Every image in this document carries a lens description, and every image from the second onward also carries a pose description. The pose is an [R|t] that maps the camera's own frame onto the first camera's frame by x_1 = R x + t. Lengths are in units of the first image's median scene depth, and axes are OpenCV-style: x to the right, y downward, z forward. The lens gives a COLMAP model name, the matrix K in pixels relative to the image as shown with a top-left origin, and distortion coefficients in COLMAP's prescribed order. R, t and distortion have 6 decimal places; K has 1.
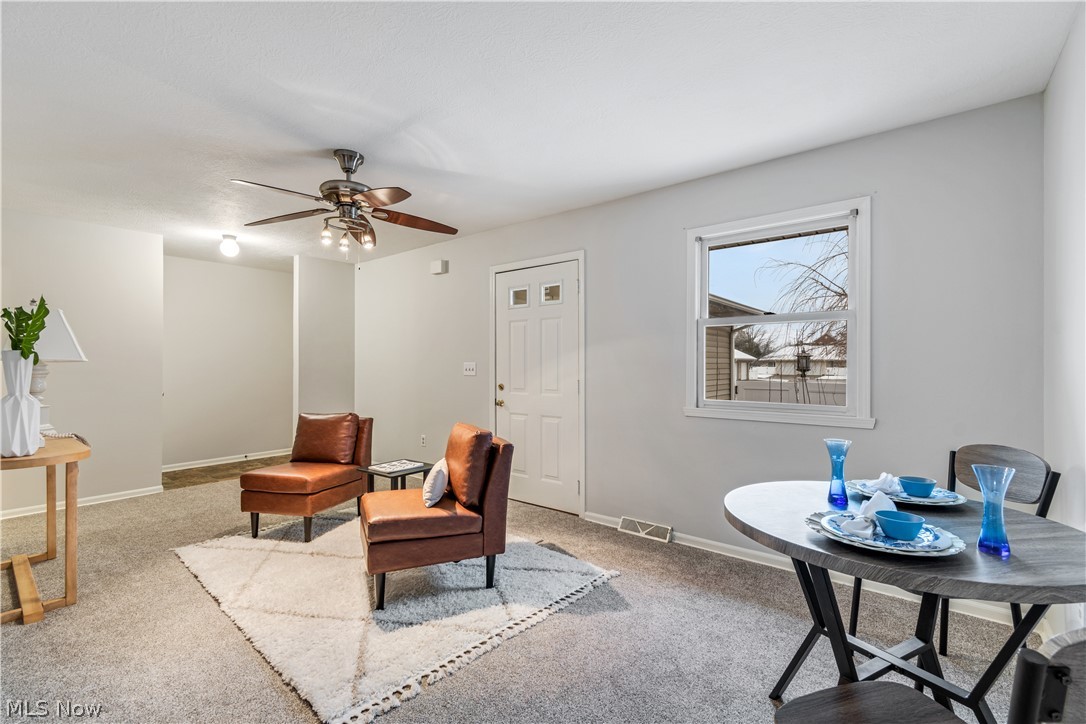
lens RADIAL K [[478.0, 0, 539.2], [0, 478.0, 363.5], [0, 0, 1]] dist [0.004766, -0.000430]
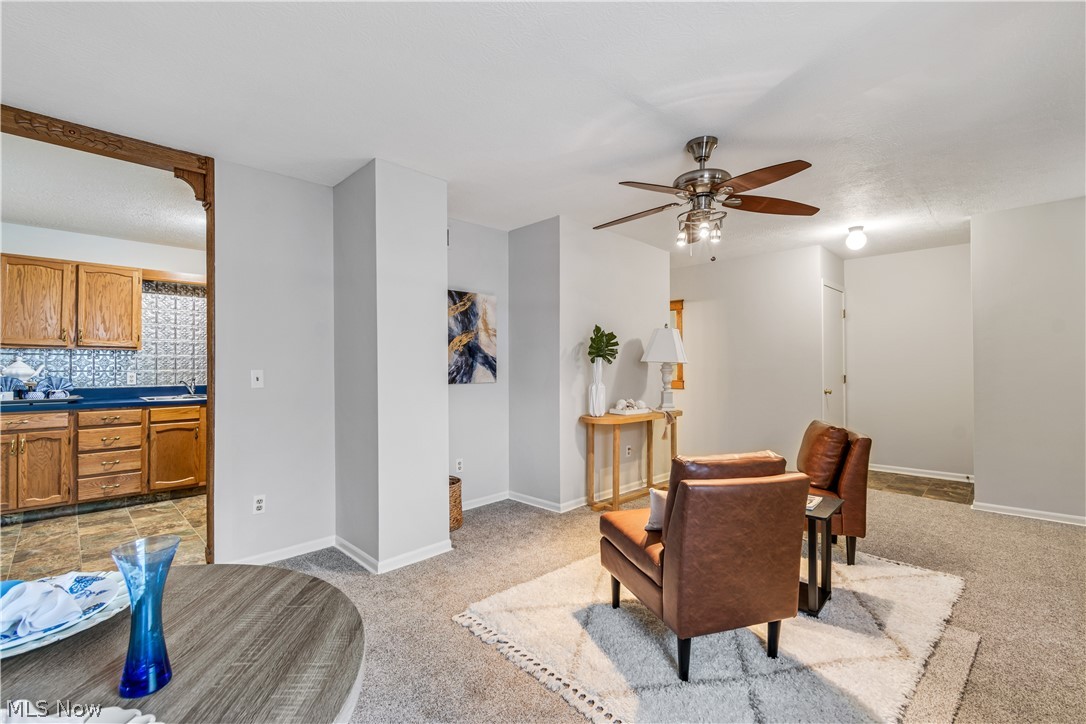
lens RADIAL K [[478.0, 0, 541.9], [0, 478.0, 365.3], [0, 0, 1]] dist [0.004766, -0.000430]
pose [[-0.092596, 0.002083, -0.995702, 0.502012], [0.006012, 0.999981, 0.001532, -0.001479], [0.995686, -0.005844, -0.092607, 0.684349]]
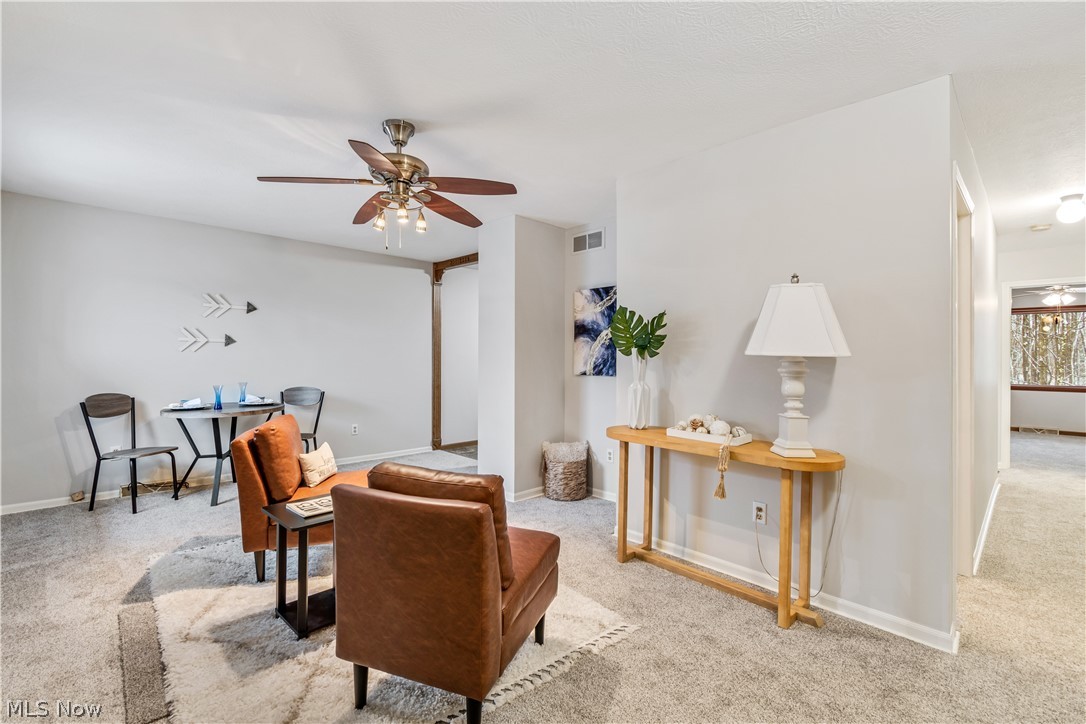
lens RADIAL K [[478.0, 0, 536.2], [0, 478.0, 357.0], [0, 0, 1]] dist [0.004766, -0.000430]
pose [[-0.994496, -0.006307, 0.104588, -0.688239], [-0.006887, 0.999963, -0.005185, 0.003887], [-0.104552, -0.005877, -0.994502, 1.677626]]
